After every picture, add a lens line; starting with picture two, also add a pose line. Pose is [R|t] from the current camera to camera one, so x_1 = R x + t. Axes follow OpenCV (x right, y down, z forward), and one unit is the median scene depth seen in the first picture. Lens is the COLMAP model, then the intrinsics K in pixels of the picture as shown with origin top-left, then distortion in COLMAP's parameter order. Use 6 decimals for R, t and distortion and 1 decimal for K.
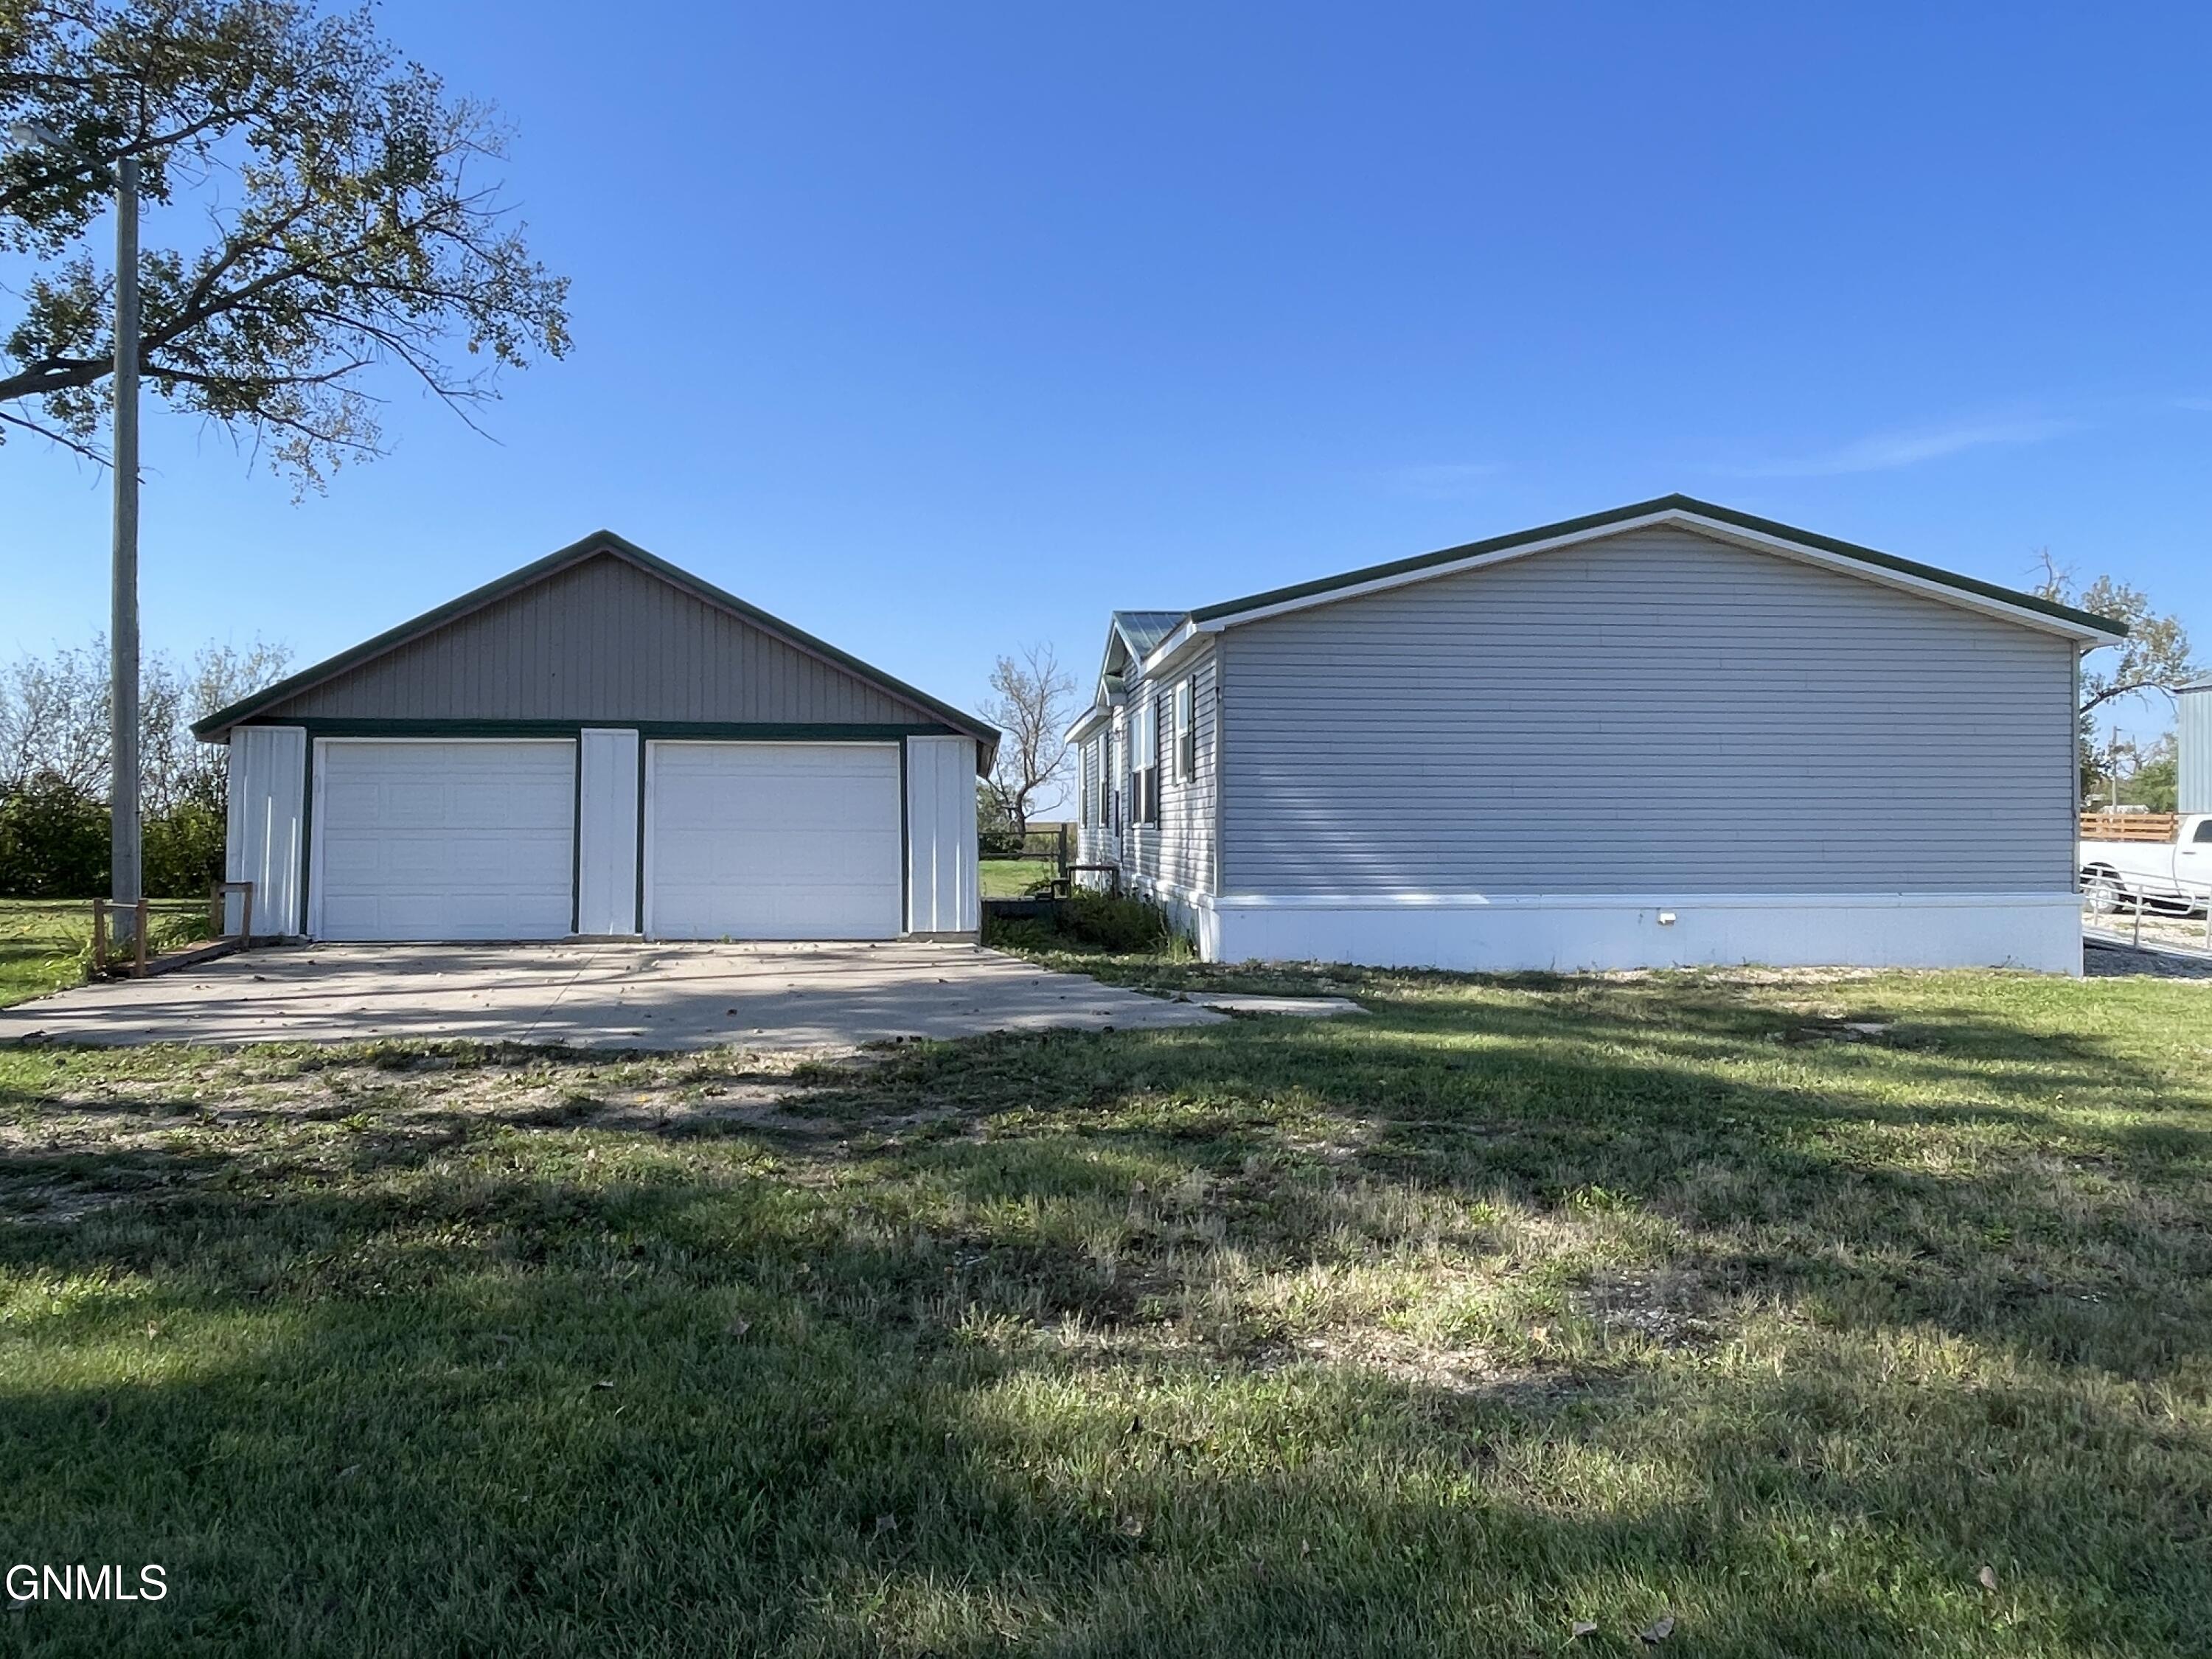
lens RADIAL K [[1523.8, 0, 1147.1], [0, 1523.8, 833.5], [0, 0, 1]] dist [-0.012620, -0.012442]
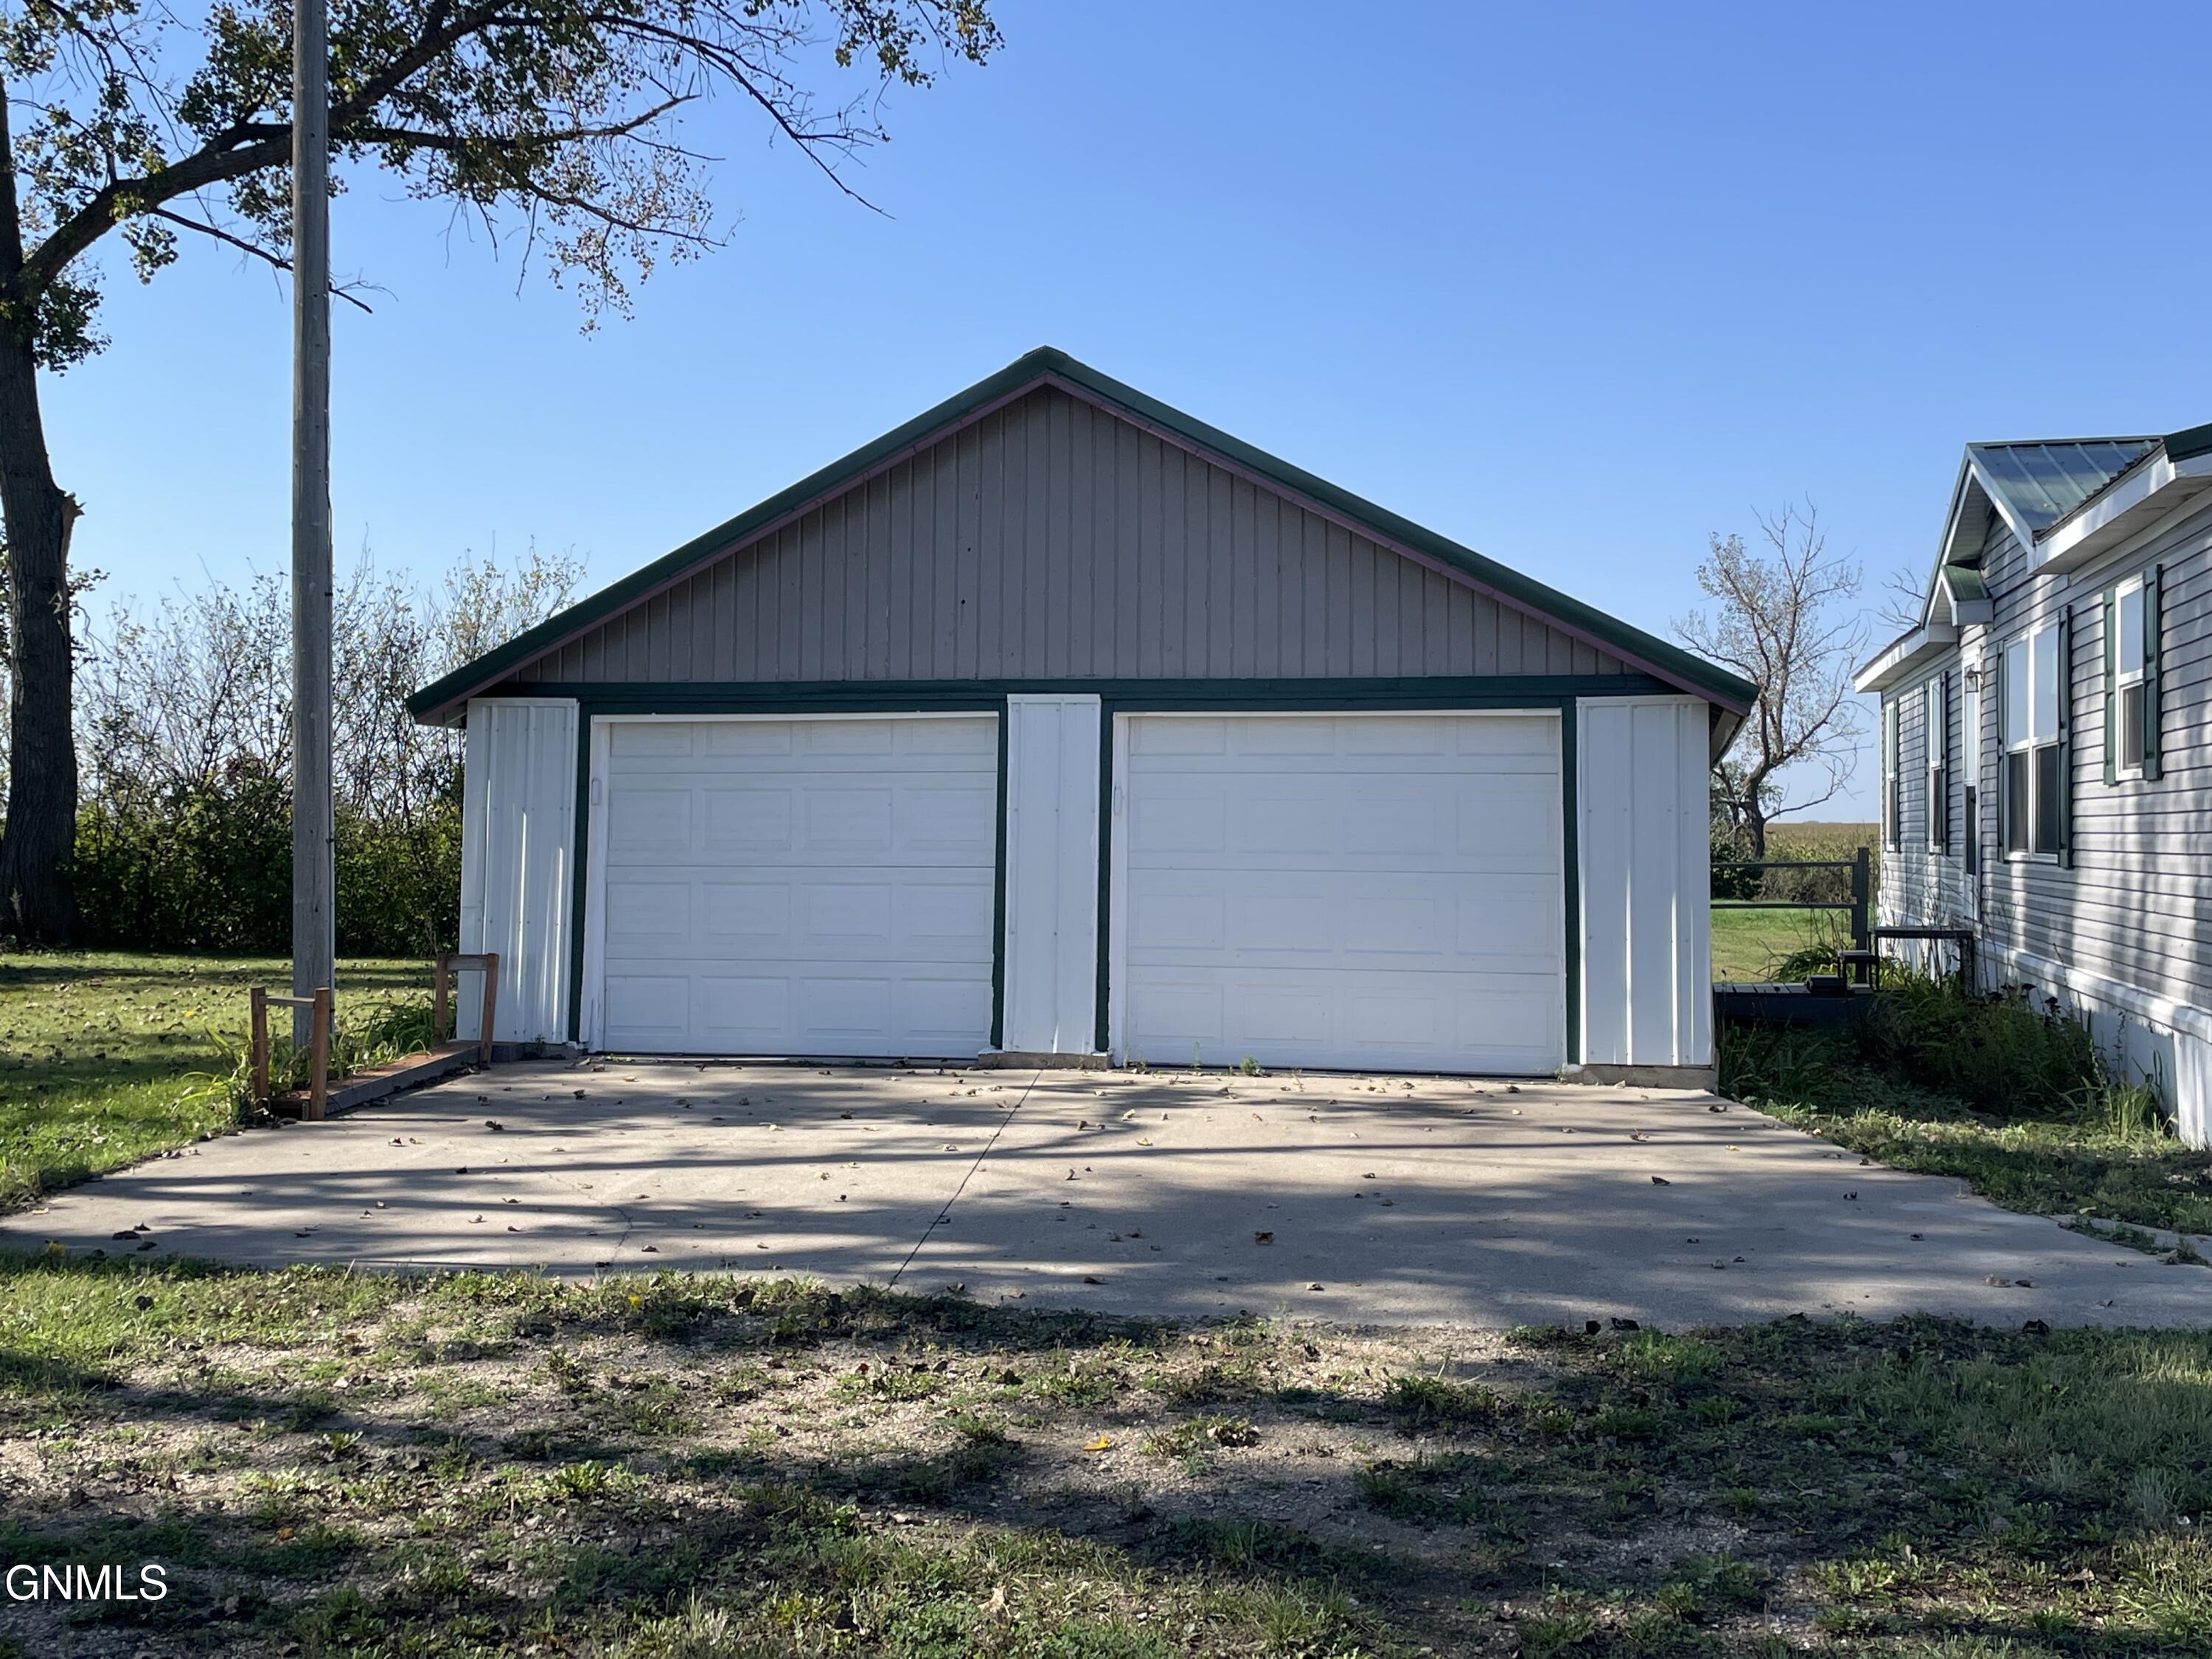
lens RADIAL K [[2577.1, 0, 1110.1], [0, 2577.1, 818.4], [0, 0, 1]] dist [0.074602, 0.000000]
pose [[0.948704, -0.000892, -0.316165, -0.026003], [-0.001485, 0.999972, -0.007279, -0.014631], [0.316162, 0.007375, 0.948676, 0.085095]]
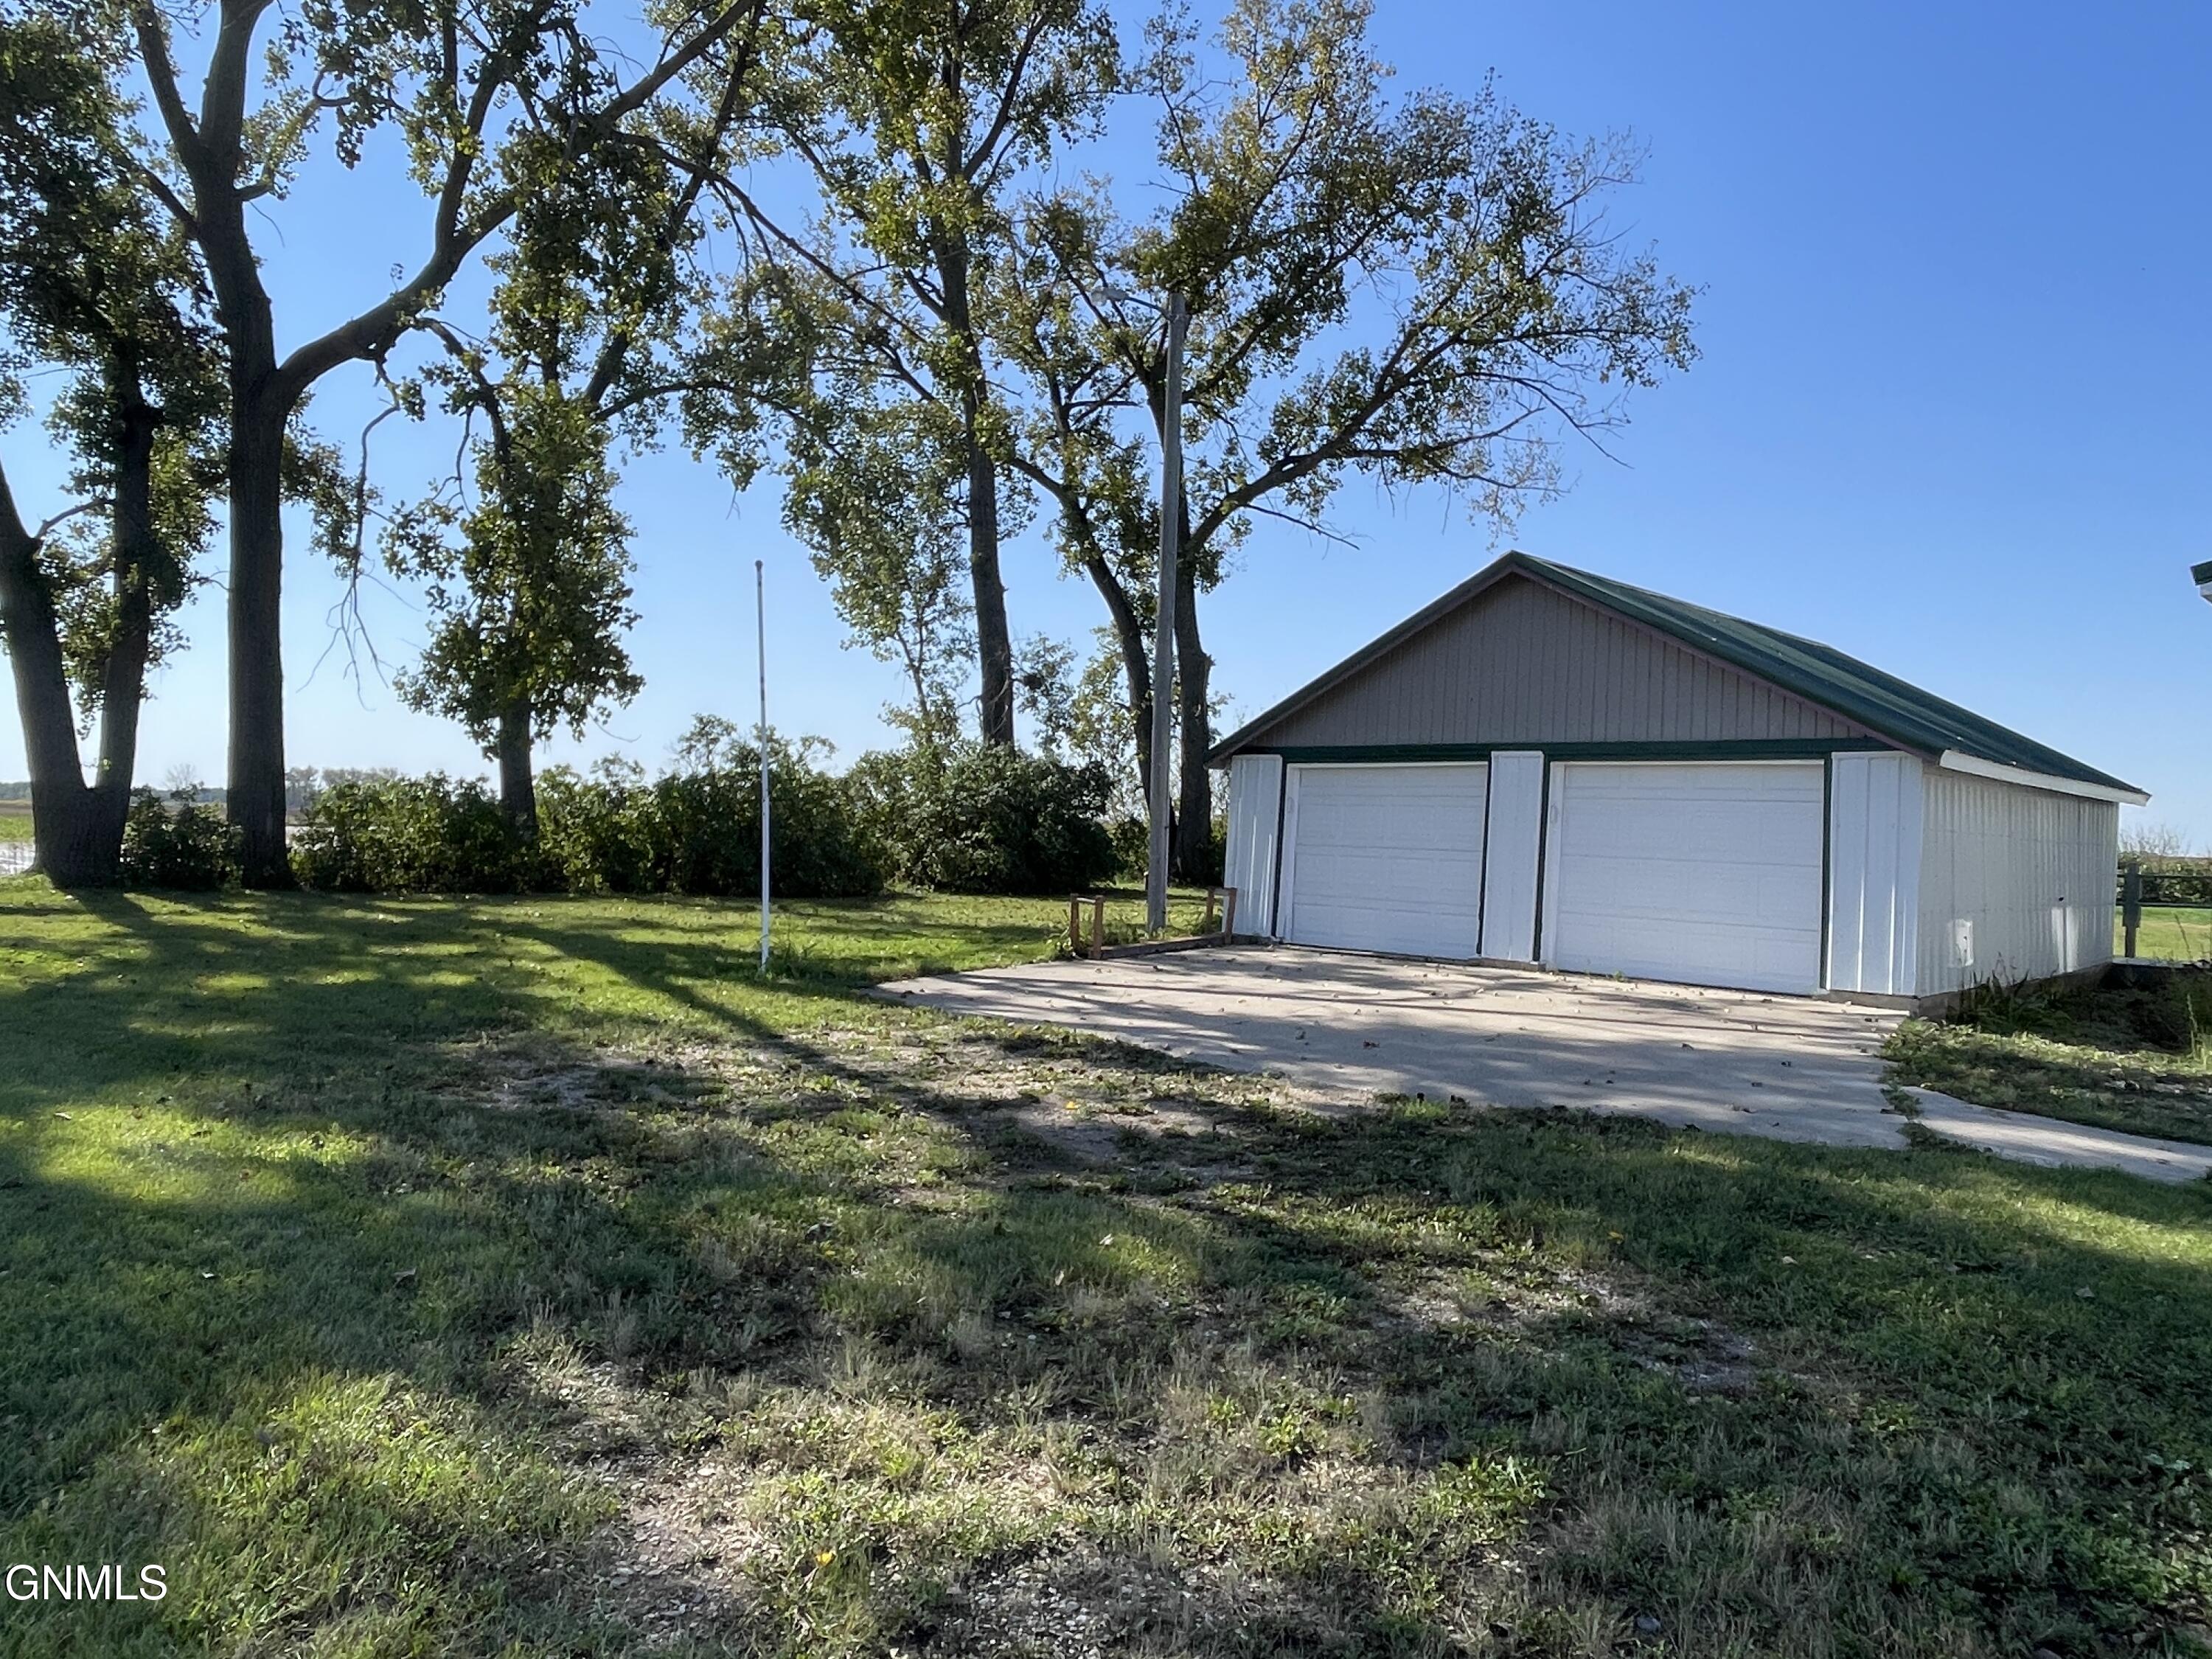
lens RADIAL K [[1523.8, 0, 1089.3], [0, 1523.8, 839.2], [0, 0, 1]] dist [-0.012620, -0.012442]
pose [[0.624759, 0.024183, -0.780443, 0.243043], [-0.031656, 0.999483, 0.005629, -0.008658], [0.780175, 0.021189, 0.625202, 0.167685]]
